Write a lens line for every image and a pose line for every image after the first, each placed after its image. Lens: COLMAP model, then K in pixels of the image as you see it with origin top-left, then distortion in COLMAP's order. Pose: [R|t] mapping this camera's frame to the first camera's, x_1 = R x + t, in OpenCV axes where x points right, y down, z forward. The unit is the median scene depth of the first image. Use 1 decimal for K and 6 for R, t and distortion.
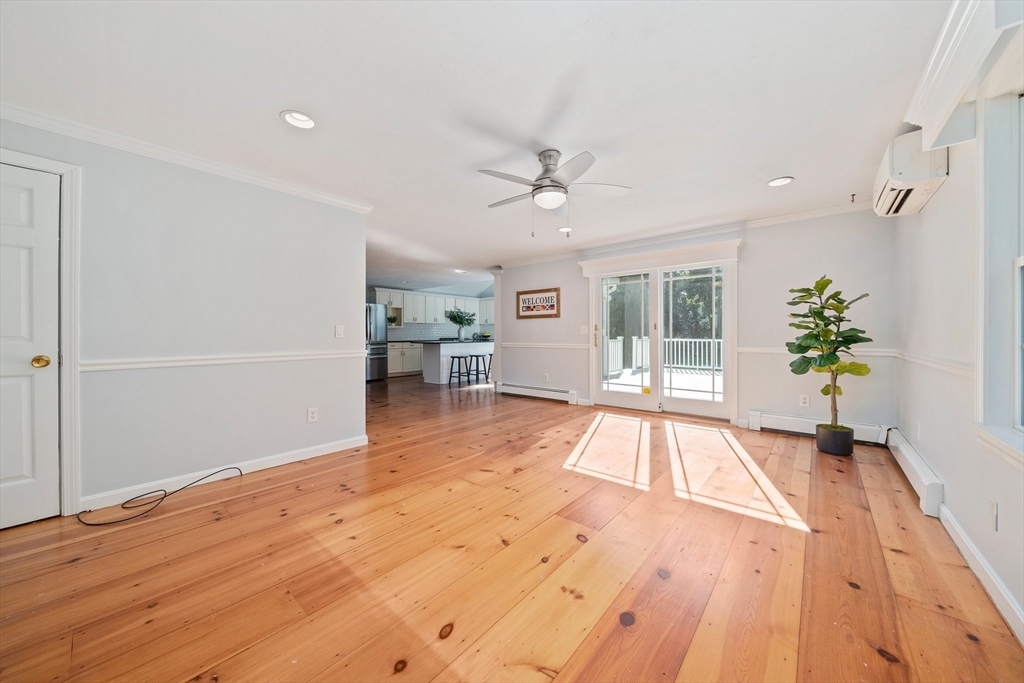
lens RADIAL K [[358.8, 0, 521.2], [0, 358.8, 335.6], [0, 0, 1]] dist [-0.002740, -0.000117]
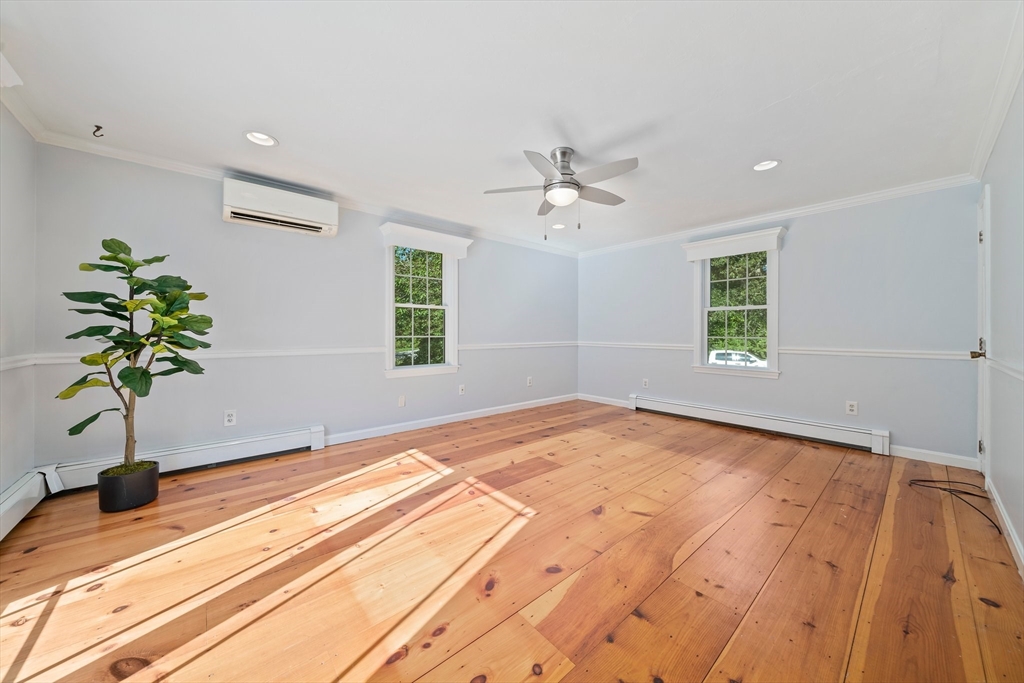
lens RADIAL K [[354.8, 0, 515.9], [0, 354.8, 332.2], [0, 0, 1]] dist [-0.001387, -0.000060]
pose [[-0.986569, -0.000666, 0.163345, 0.026813], [-0.000512, 0.999999, 0.000988, -0.002769], [-0.163345, 0.000891, -0.986569, 1.182260]]
